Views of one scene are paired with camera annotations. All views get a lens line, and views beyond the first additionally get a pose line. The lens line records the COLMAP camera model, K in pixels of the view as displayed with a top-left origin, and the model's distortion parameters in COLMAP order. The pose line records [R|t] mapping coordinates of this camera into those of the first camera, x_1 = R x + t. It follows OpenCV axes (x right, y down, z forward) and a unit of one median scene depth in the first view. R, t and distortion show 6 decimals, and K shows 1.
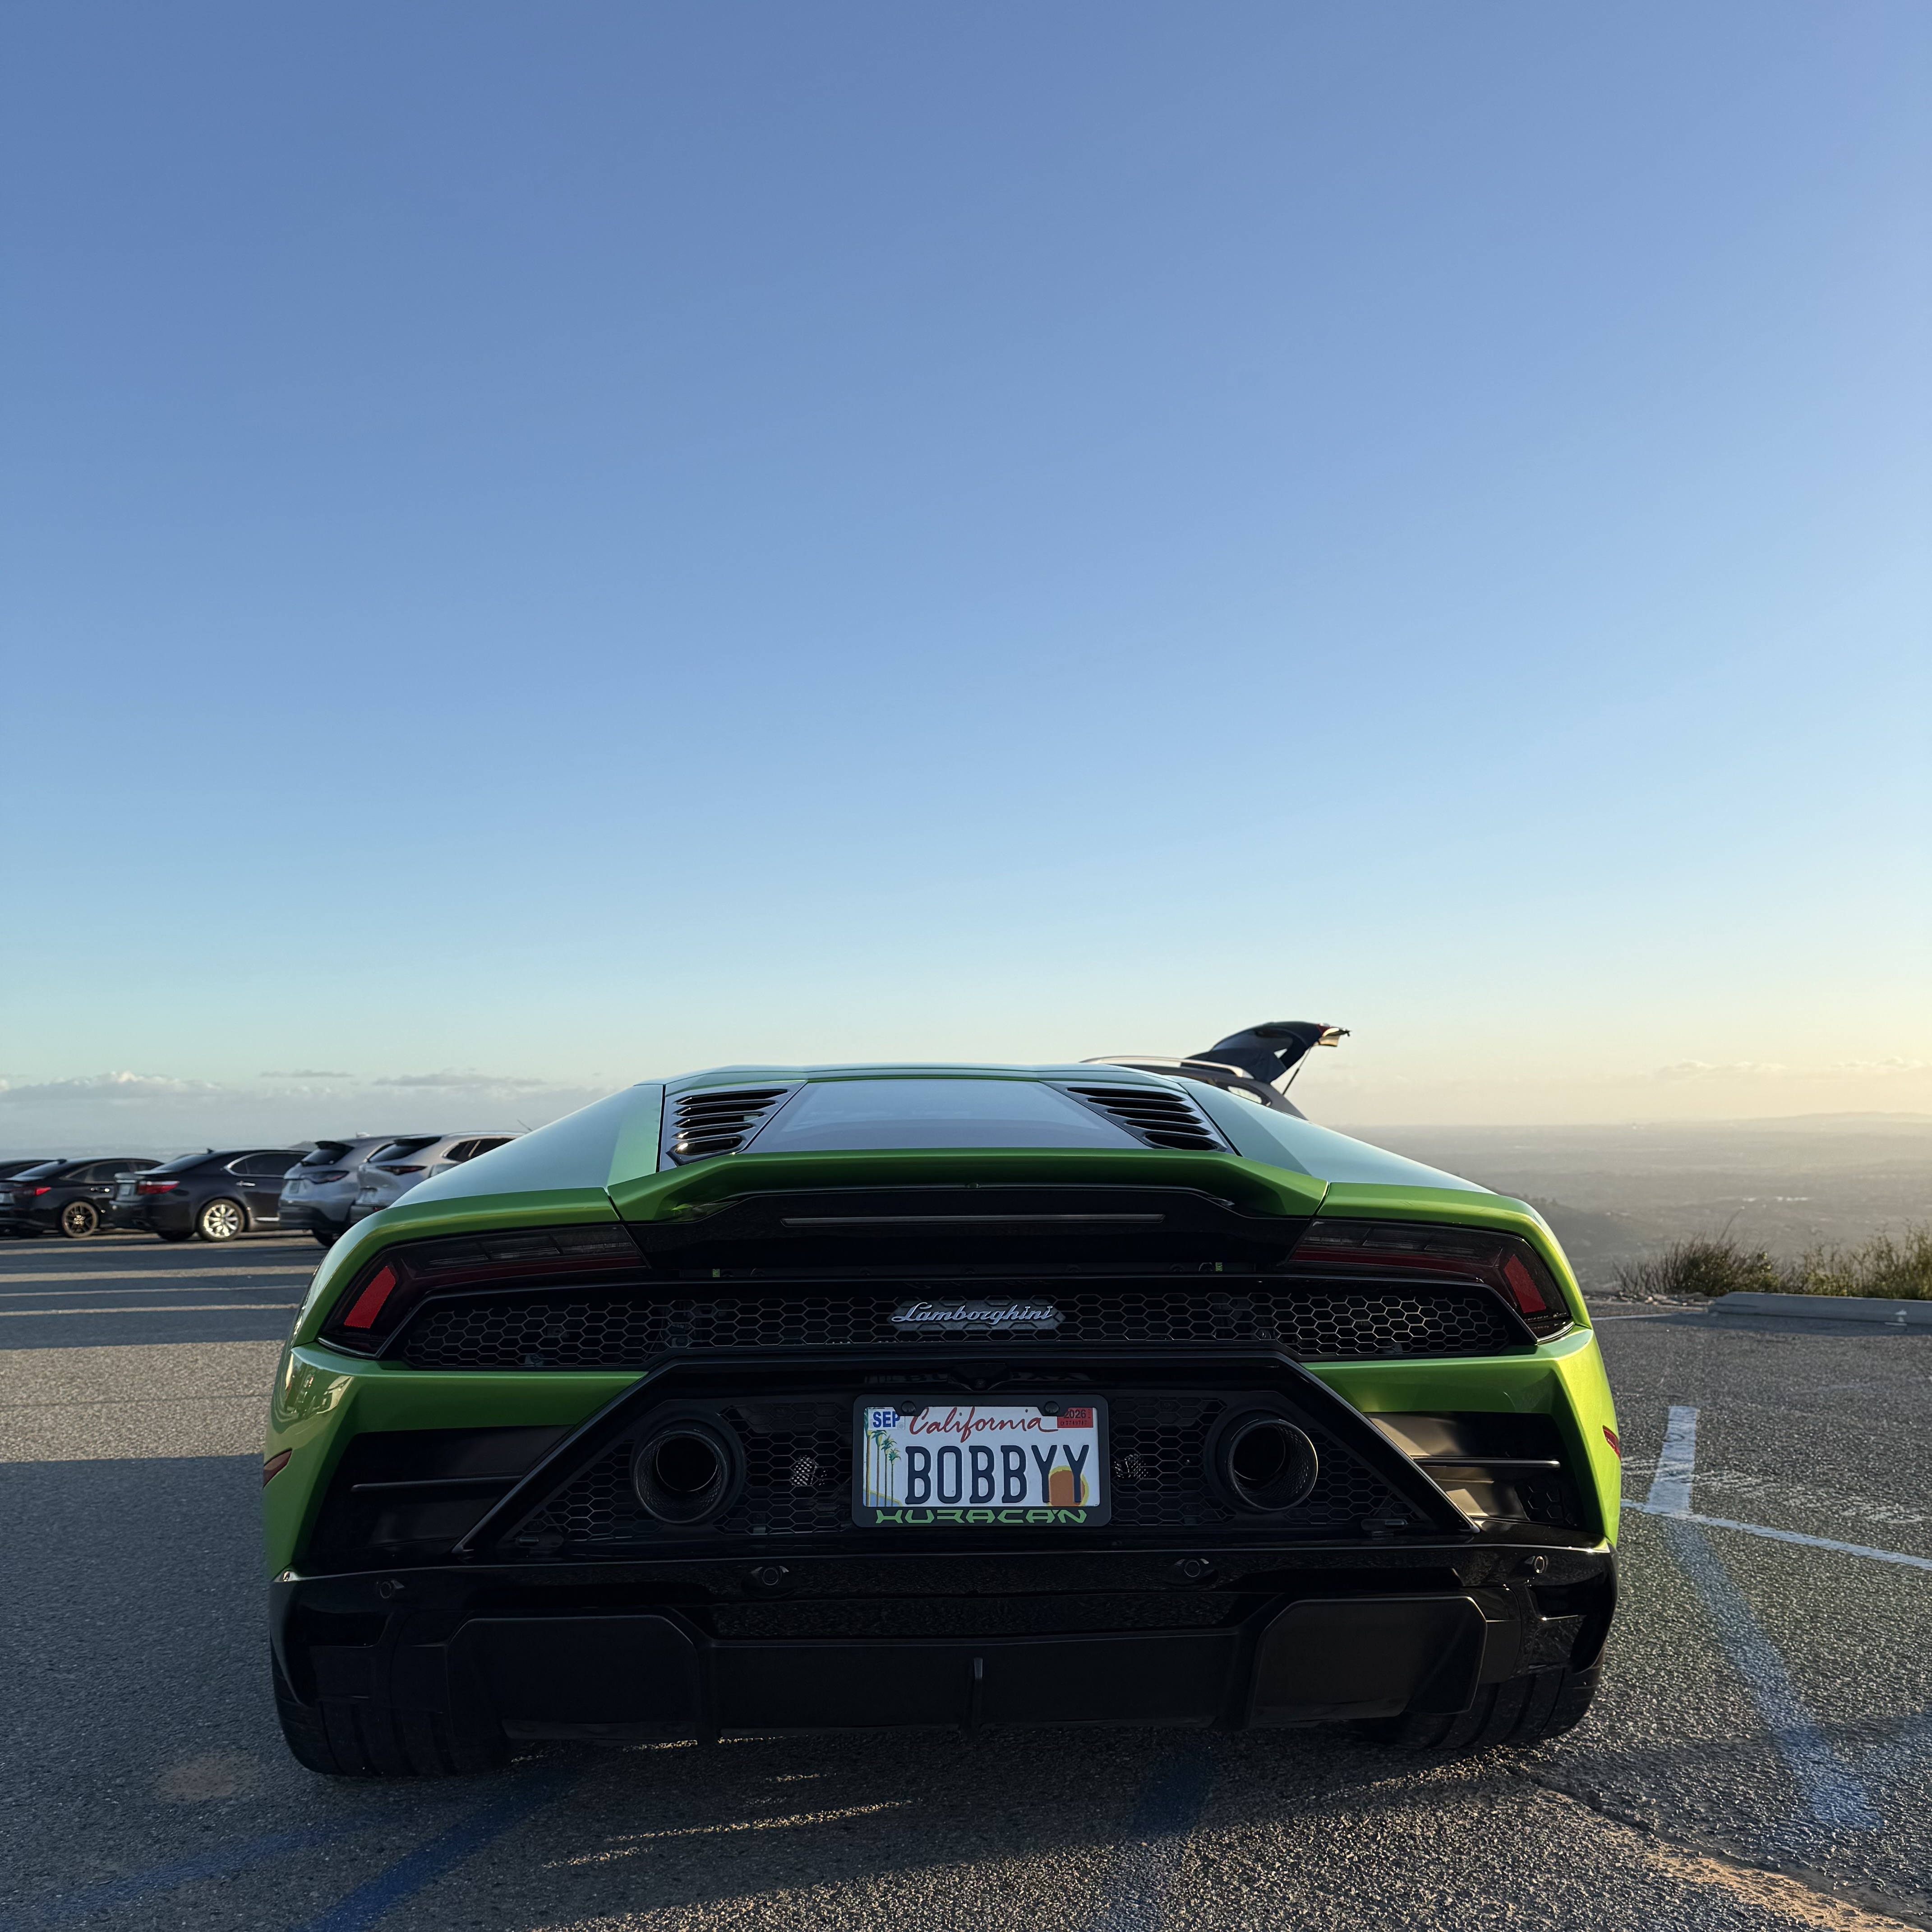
lens RADIAL K [[1818.0, 0, 979.7], [0, 1818.0, 979.8], [0, 0, 1]] dist [0.004609, 0.000000]
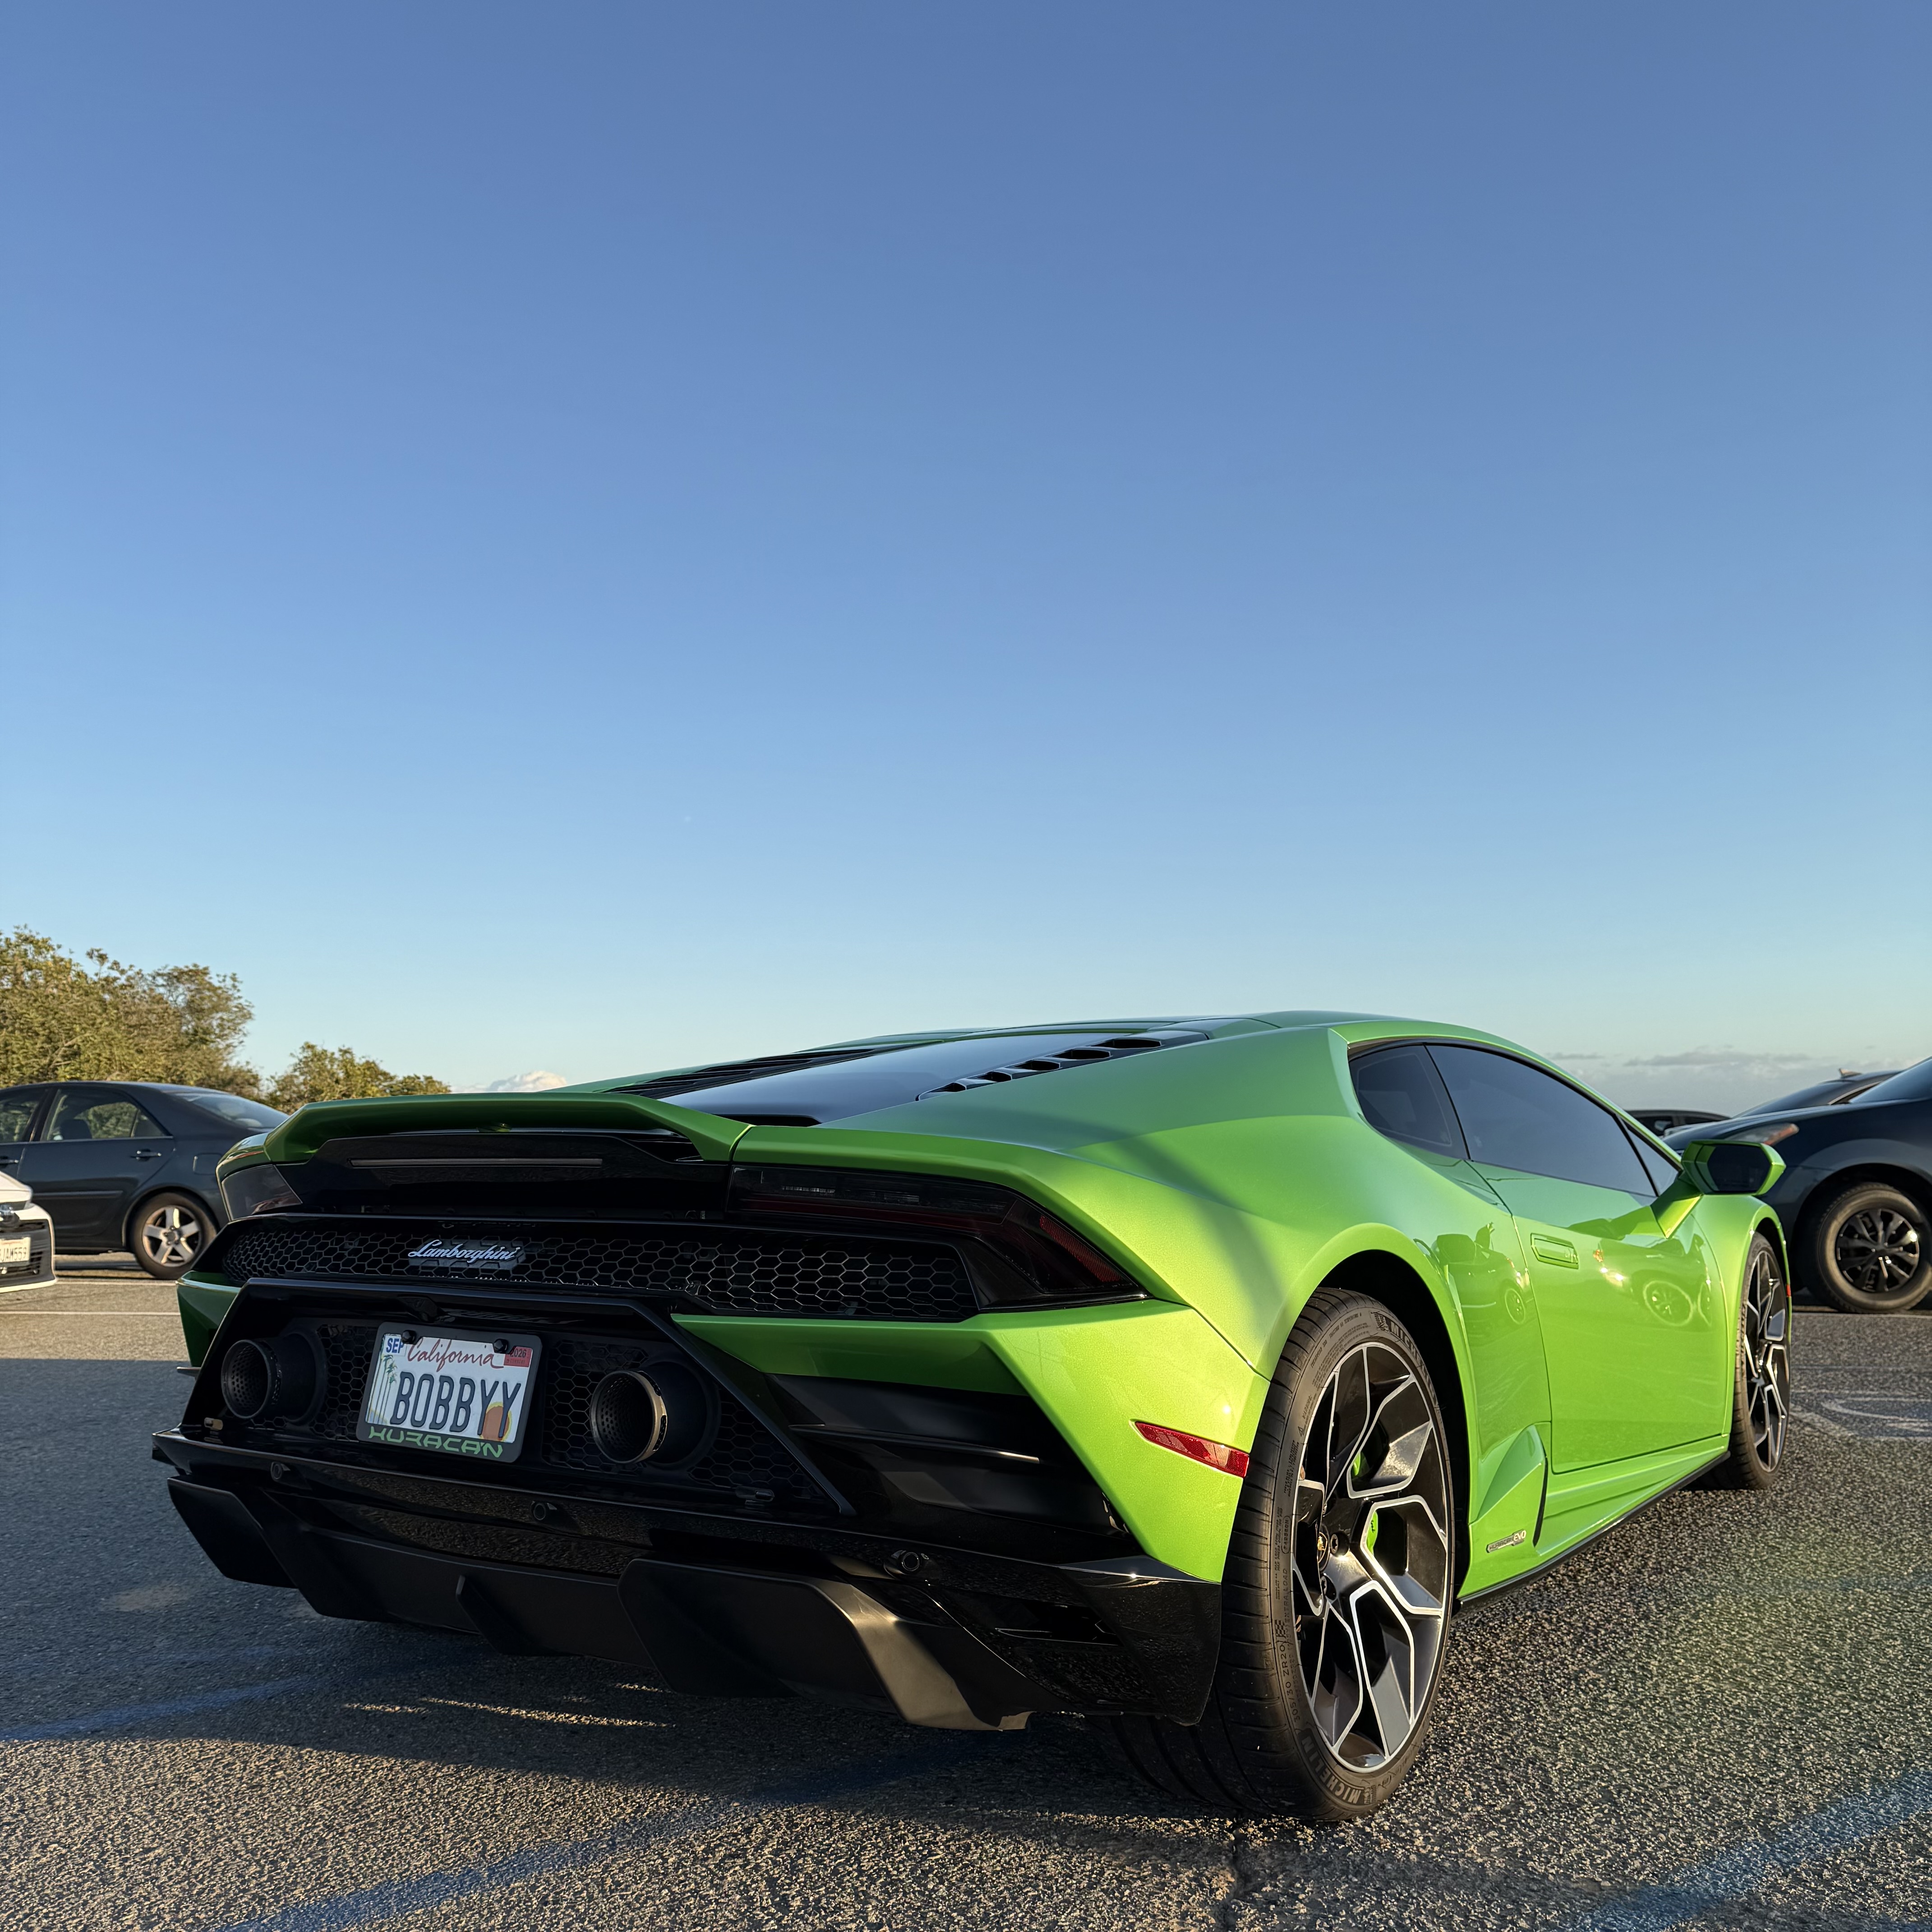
lens RADIAL K [[1818.0, 0, 952.4], [0, 1818.0, 974.2], [0, 0, 1]] dist [0.004609, 0.000000]
pose [[0.800555, -0.058379, -0.596409, 0.876764], [0.063258, 0.997915, -0.012769, 0.054465], [0.595911, -0.027506, 0.802579, 0.329775]]
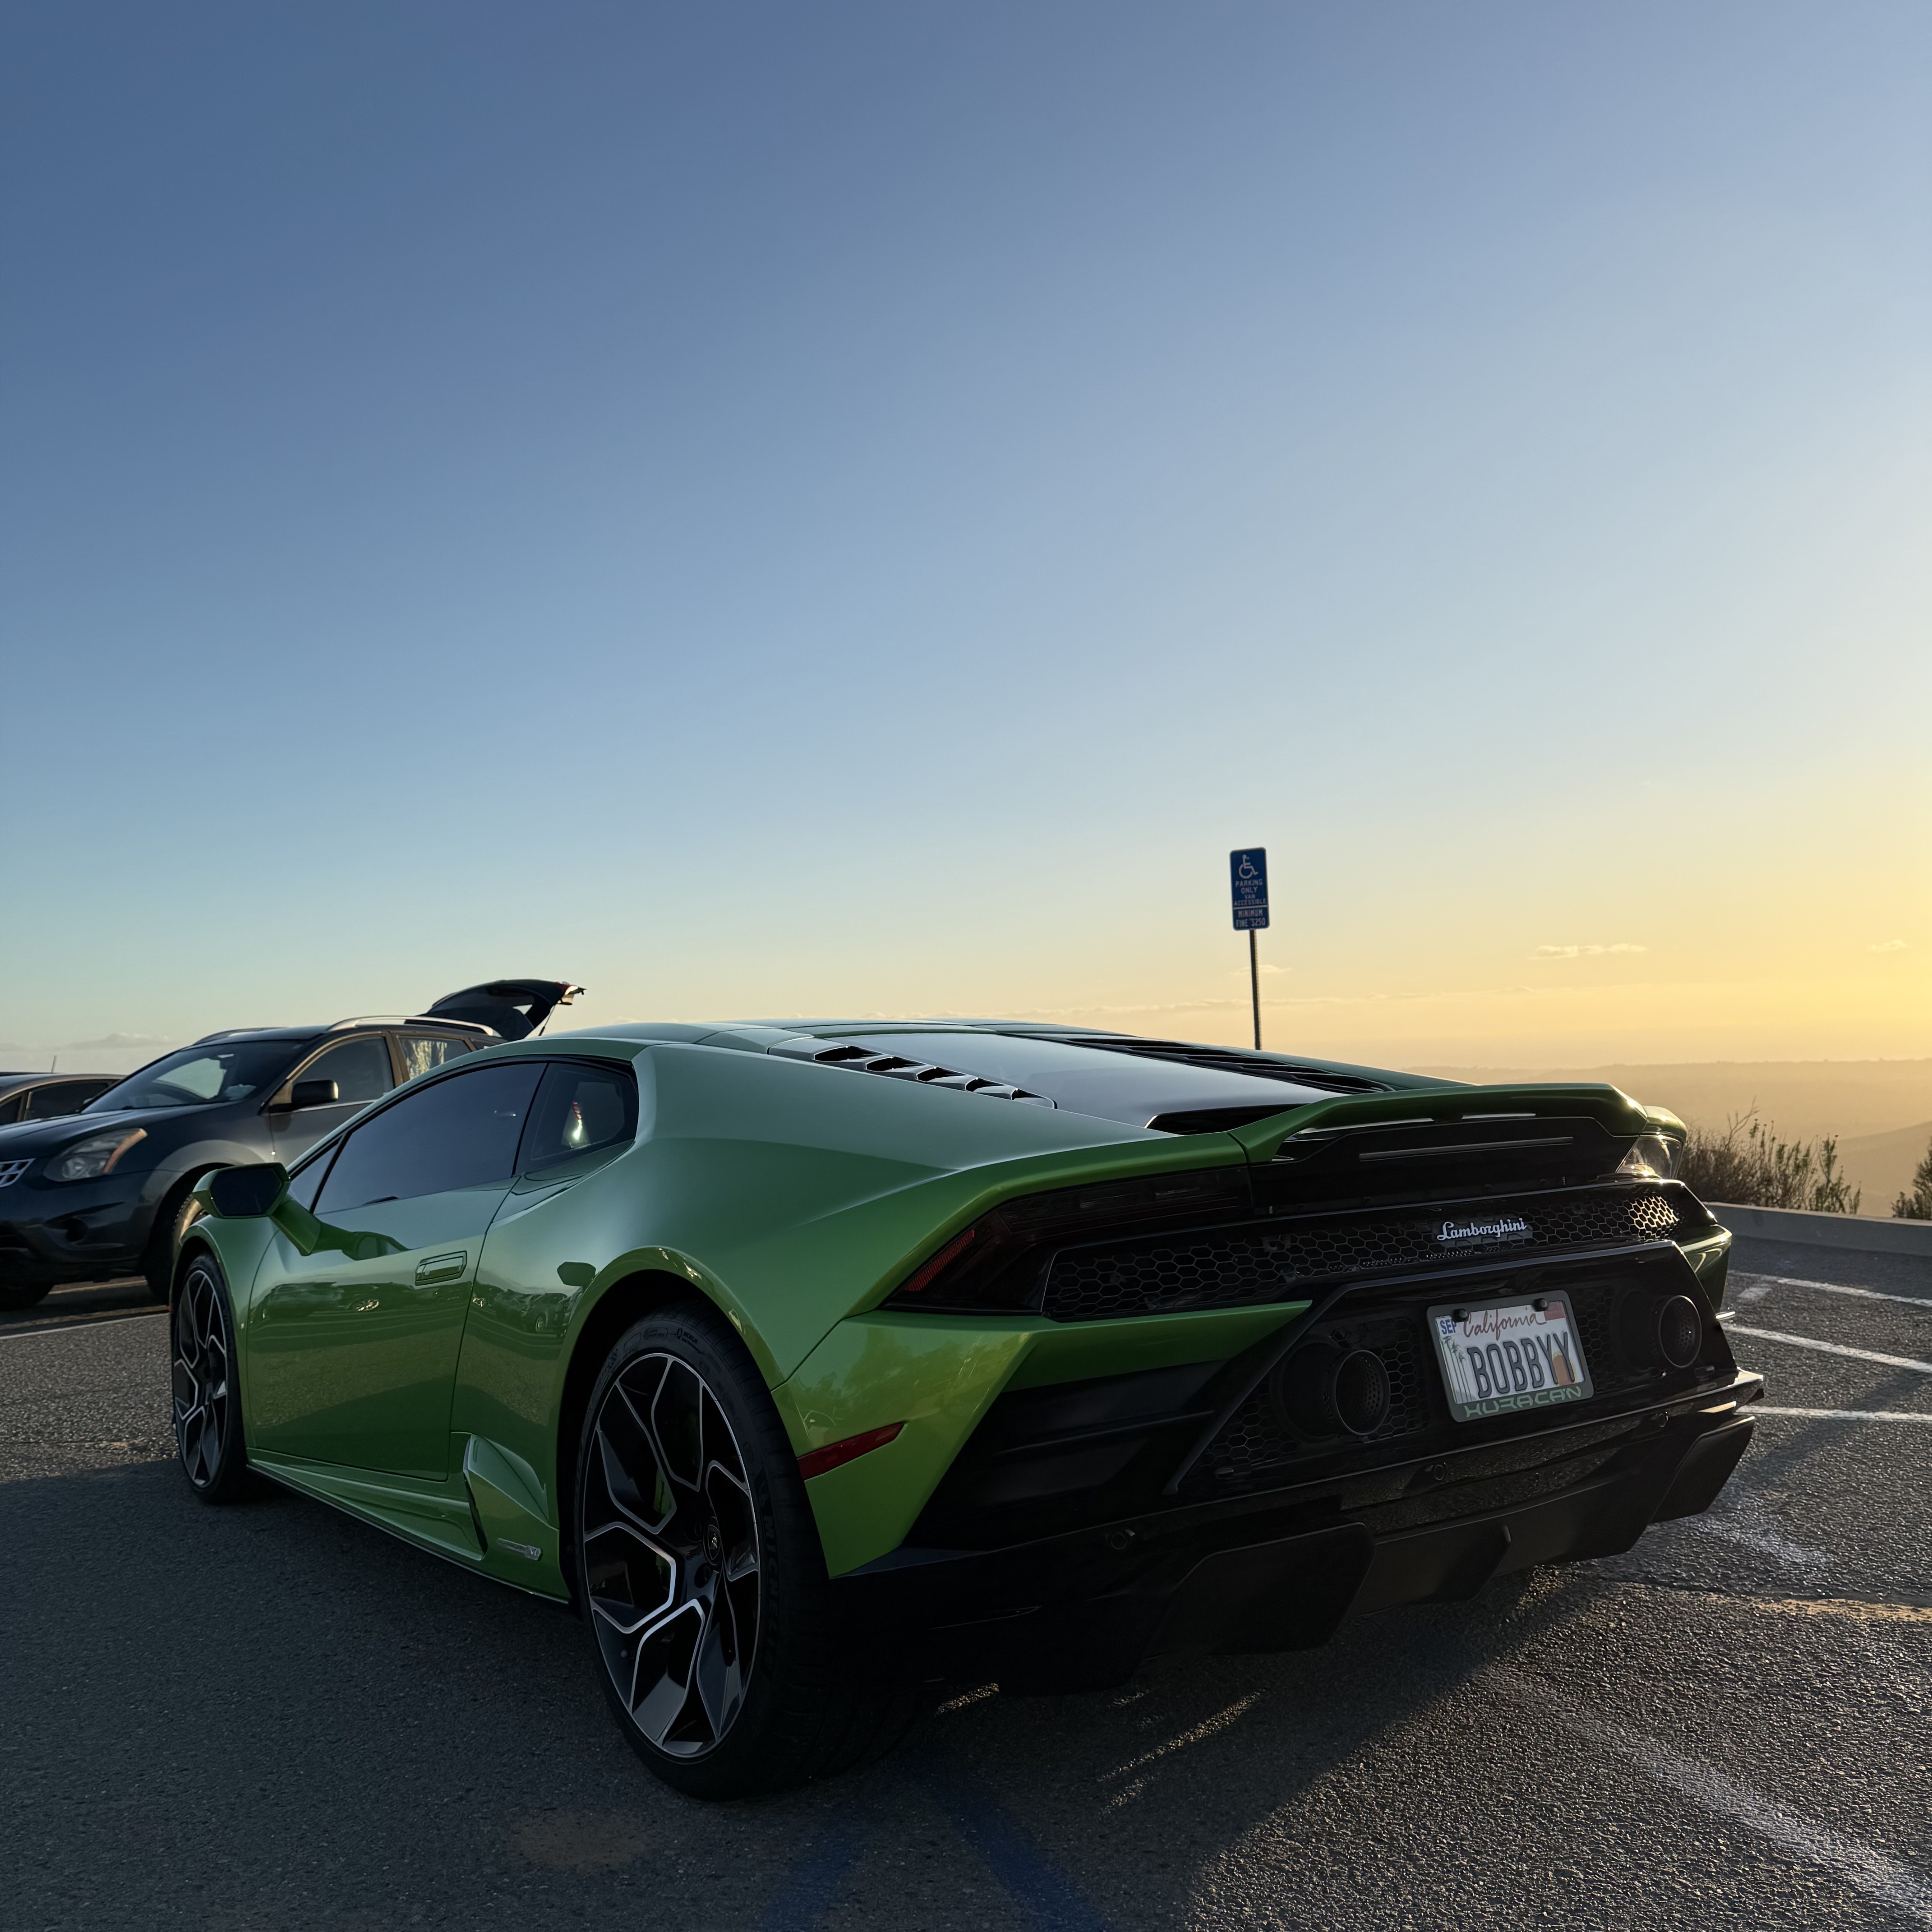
lens RADIAL K [[1818.0, 0, 965.7], [0, 1818.0, 949.1], [0, 0, 1]] dist [0.004609, 0.000000]
pose [[0.839578, 0.015711, 0.543012, -0.915211], [-0.018336, 0.999832, -0.000578, 0.014063], [-0.542930, -0.009471, 0.839725, 0.218998]]
